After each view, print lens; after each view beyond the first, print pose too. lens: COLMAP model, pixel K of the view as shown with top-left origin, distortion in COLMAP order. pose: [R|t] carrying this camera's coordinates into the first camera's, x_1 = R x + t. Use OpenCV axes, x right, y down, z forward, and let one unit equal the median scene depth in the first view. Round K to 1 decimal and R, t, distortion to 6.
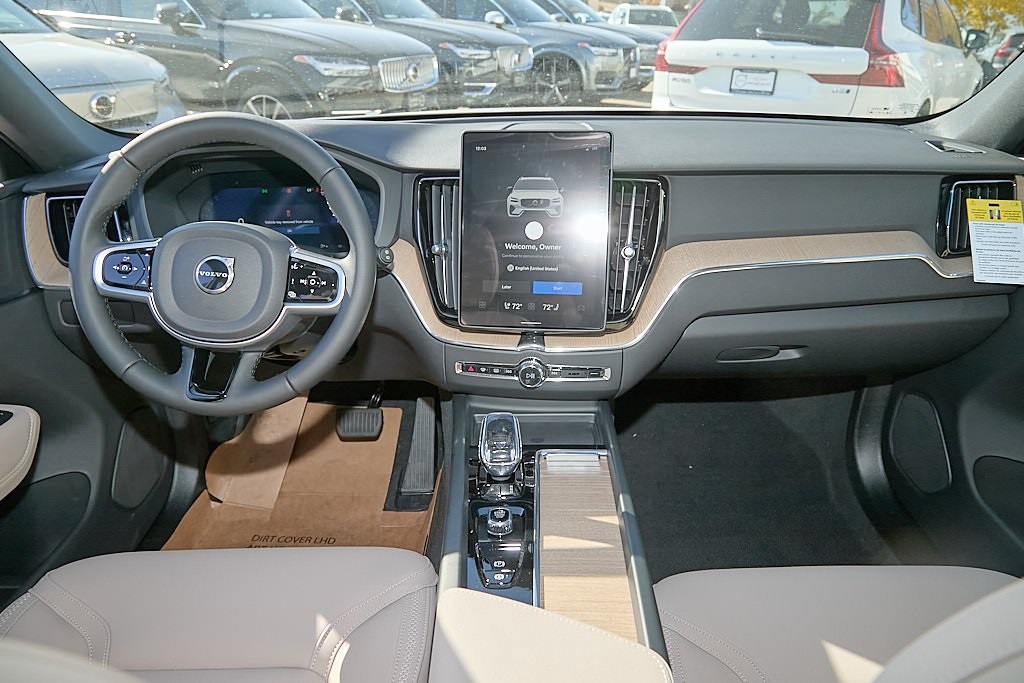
lens RADIAL K [[689.1, 0, 512.0], [0, 689.1, 341.5], [0, 0, 1]] dist [-0.002298, -0.001289]
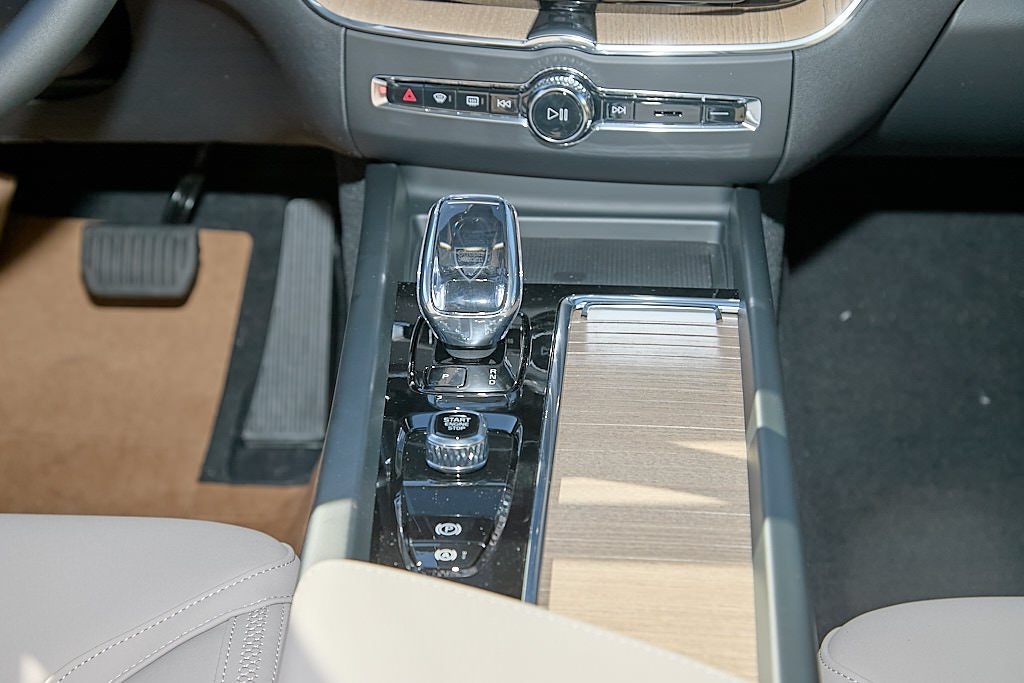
lens RADIAL K [[1880.2, 0, 512.0], [0, 1880.2, 341.5], [0, 0, 1]] dist [-0.041962, 0.020916]
pose [[0.999021, 0.030560, -0.032000, 0.039678], [-0.026799, 0.993349, 0.111982, 0.060191], [0.035210, -0.111015, 0.993195, -0.089531]]
